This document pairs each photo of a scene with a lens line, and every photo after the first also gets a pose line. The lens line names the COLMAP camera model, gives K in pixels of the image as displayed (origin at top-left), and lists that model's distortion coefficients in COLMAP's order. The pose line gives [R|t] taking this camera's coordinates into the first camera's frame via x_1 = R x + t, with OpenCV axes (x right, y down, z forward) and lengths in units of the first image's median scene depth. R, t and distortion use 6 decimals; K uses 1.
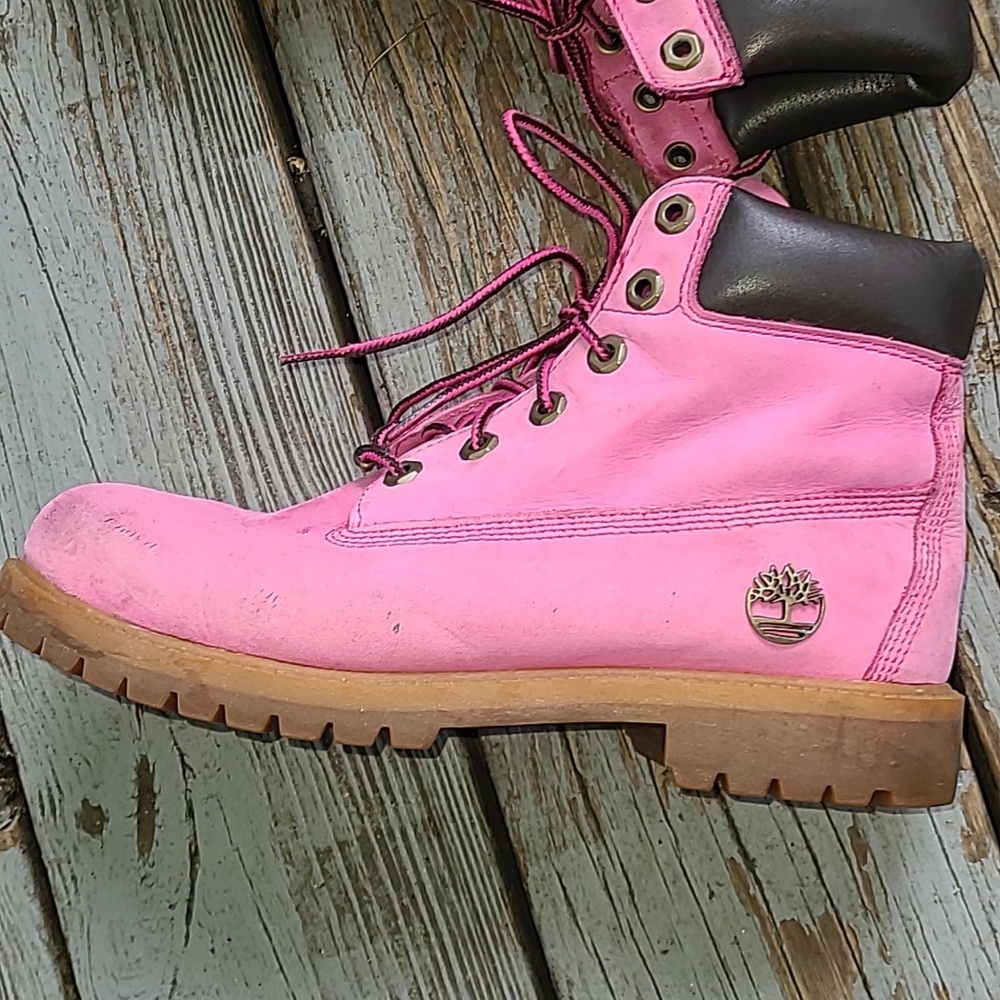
lens RADIAL K [[1540.9, 0, 524.9], [0, 1540.9, 531.4], [0, 0, 1]] dist [0.004272, 0.057808]
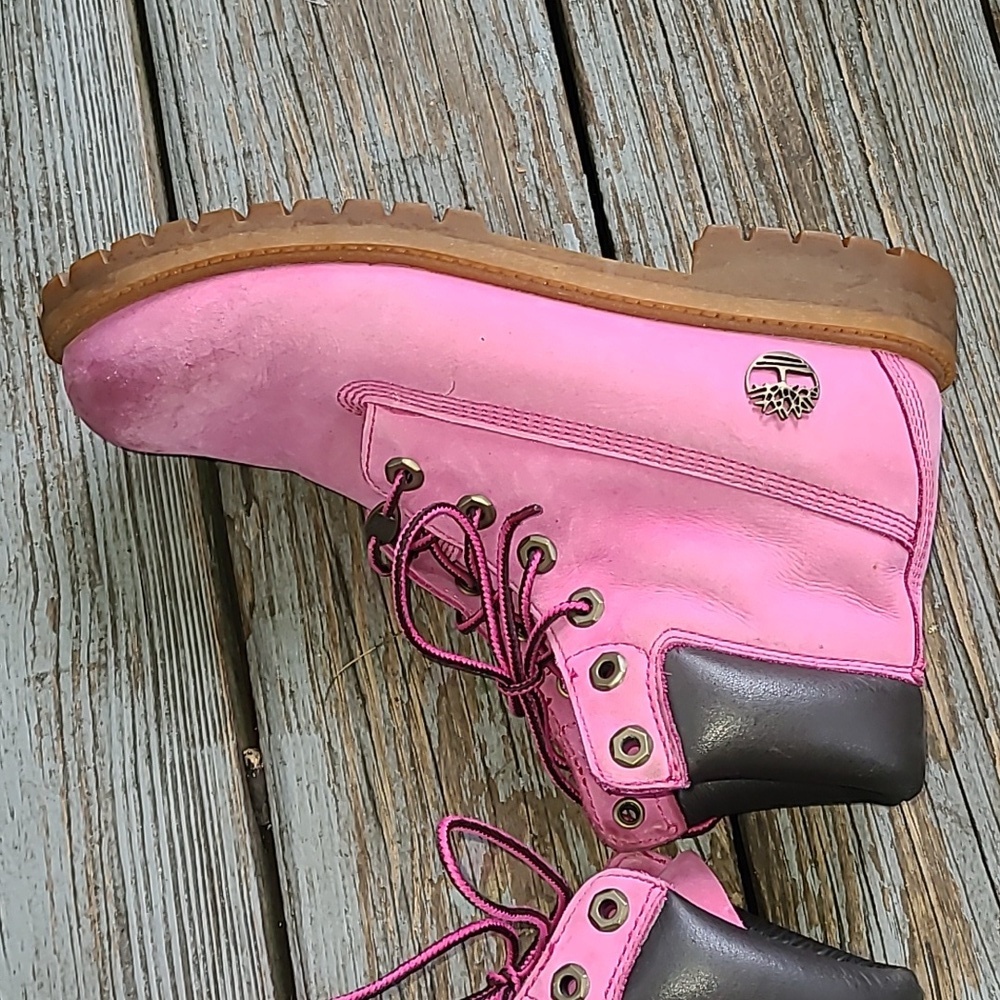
lens RADIAL K [[1540.9, 0, 524.9], [0, 1540.9, 531.4], [0, 0, 1]] dist [0.004272, 0.057808]
pose [[0.994113, 0.105687, -0.023882, 0.036788], [-0.108184, 0.980440, -0.164421, -0.240182], [0.006038, 0.166036, 0.986101, -0.009486]]
